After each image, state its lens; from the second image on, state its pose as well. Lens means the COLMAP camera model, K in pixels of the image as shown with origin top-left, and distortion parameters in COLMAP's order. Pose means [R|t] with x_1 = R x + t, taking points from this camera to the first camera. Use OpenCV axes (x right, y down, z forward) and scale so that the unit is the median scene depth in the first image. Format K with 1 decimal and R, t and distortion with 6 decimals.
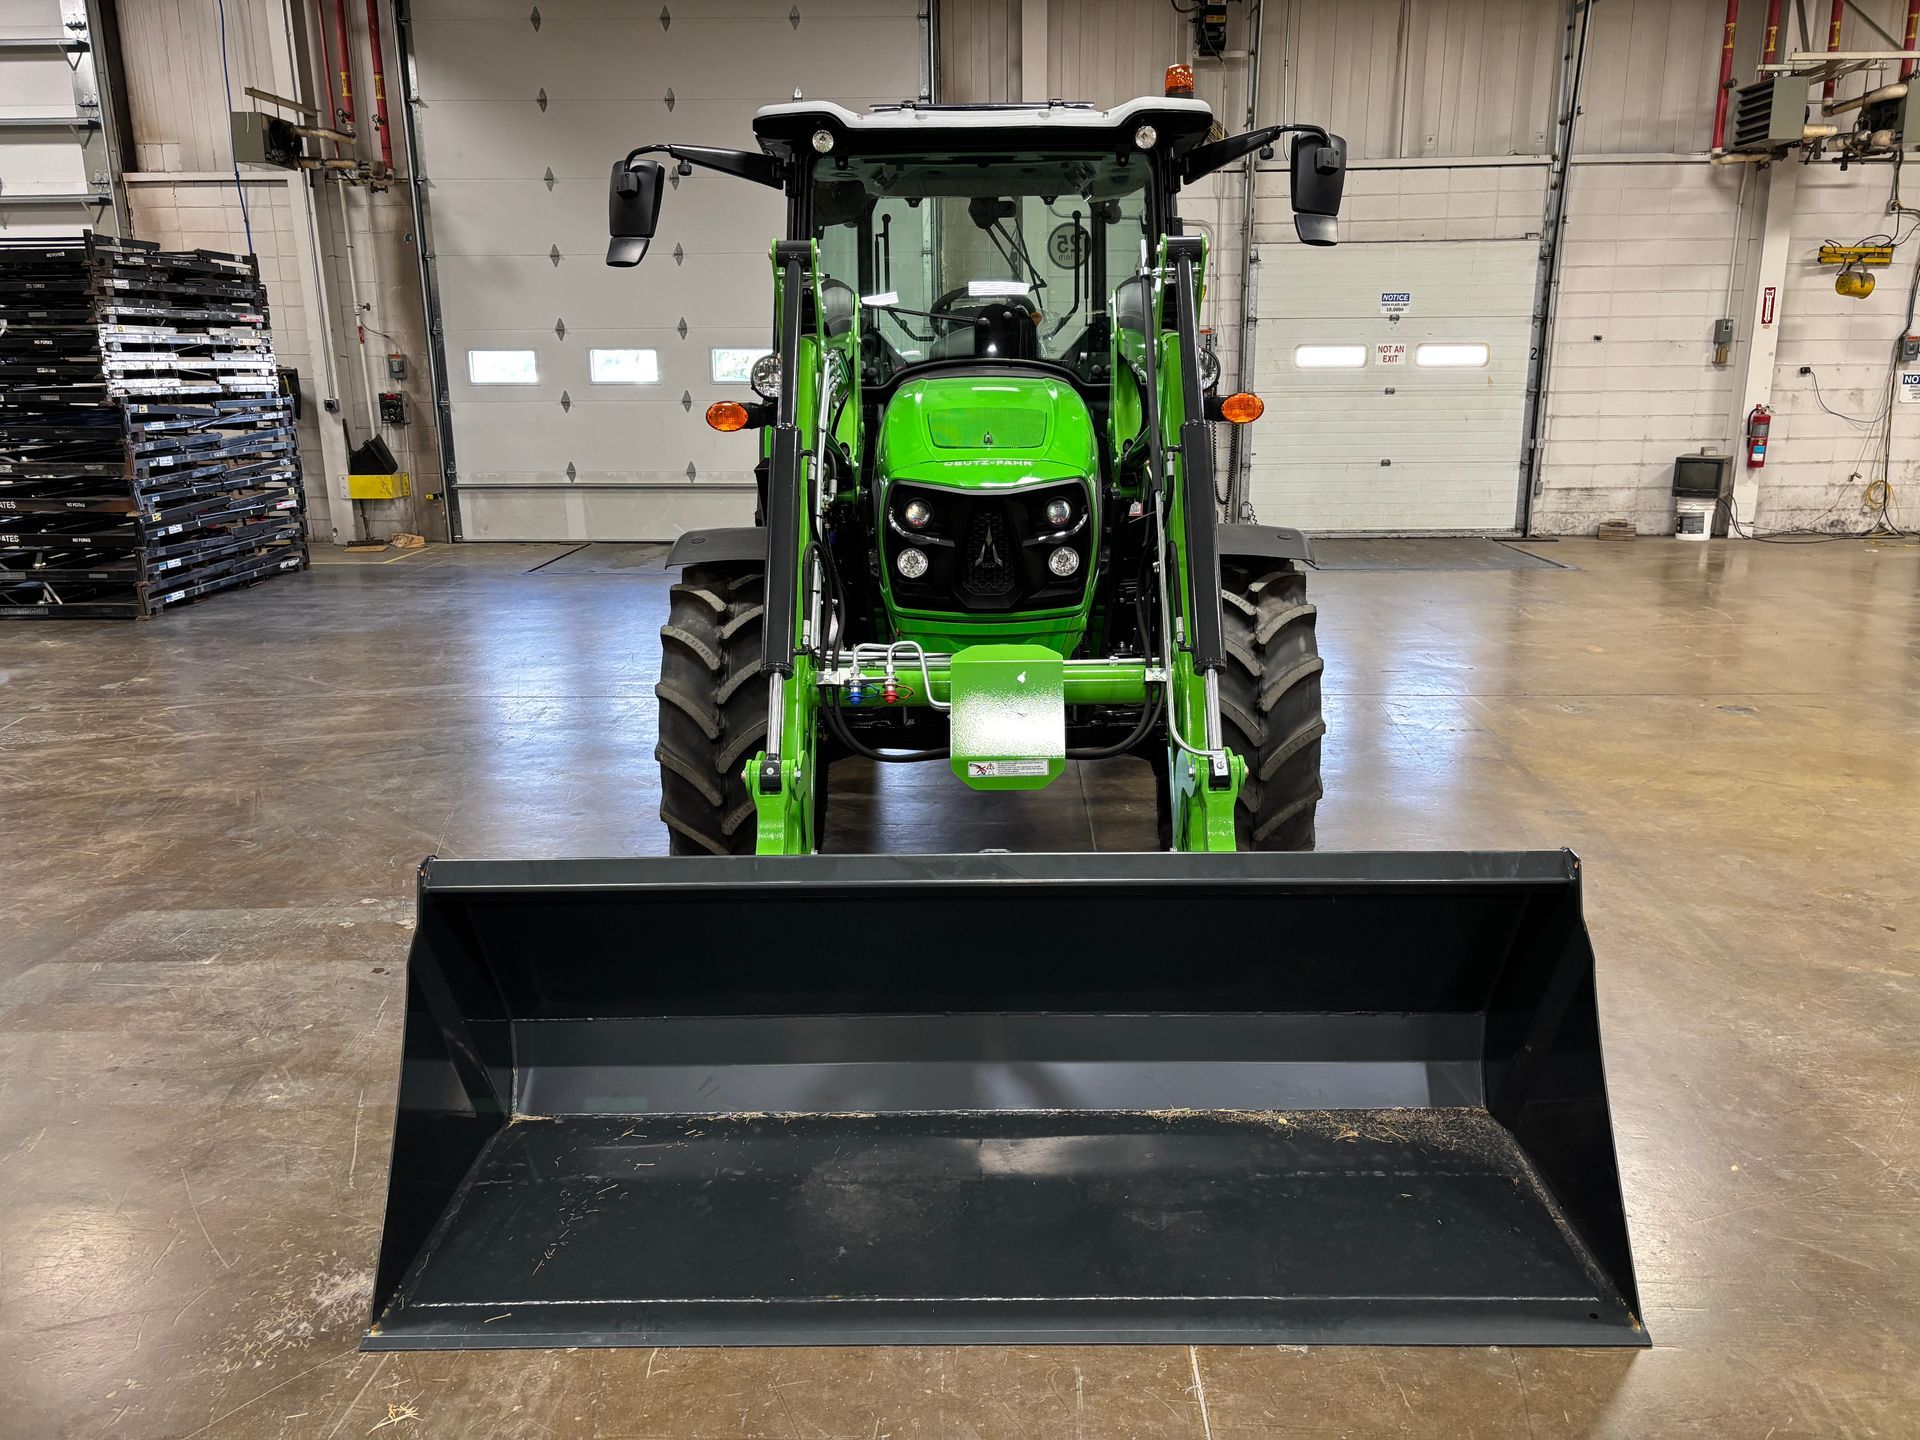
lens RADIAL K [[1466.6, 0, 965.5], [0, 1466.6, 719.2], [0, 0, 1]] dist [0.038725, -0.039524]
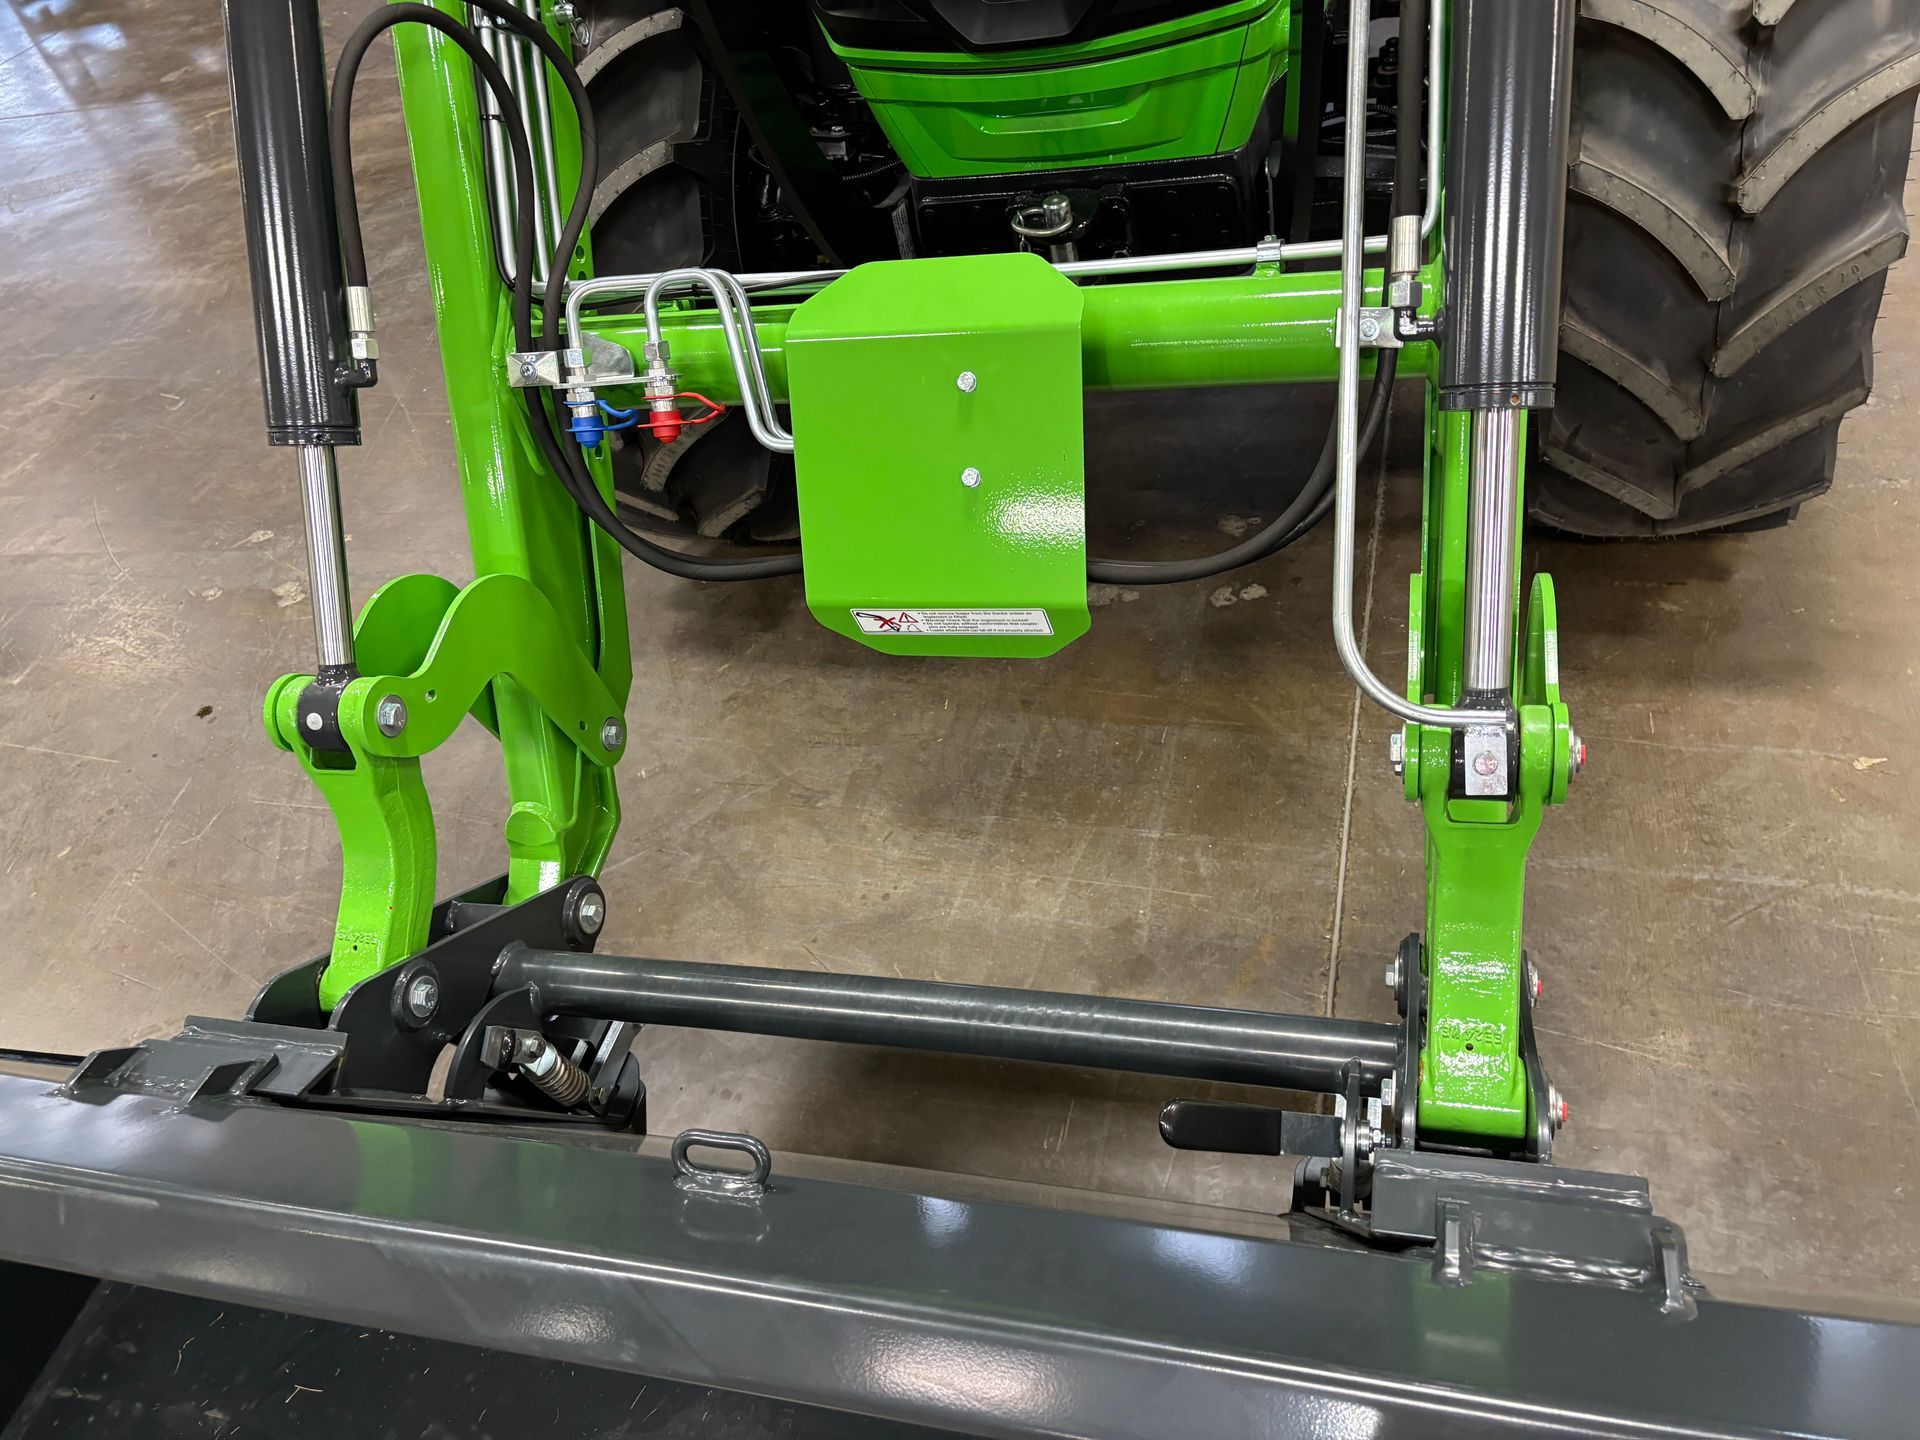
lens RADIAL K [[1466.6, 0, 965.5], [0, 1466.6, 719.2], [0, 0, 1]] dist [0.038725, -0.039524]
pose [[0.957768, 0.035176, -0.285382, 0.116160], [0.112050, 0.868373, 0.483087, -0.106134], [0.264811, -0.494662, 0.827759, 0.523965]]
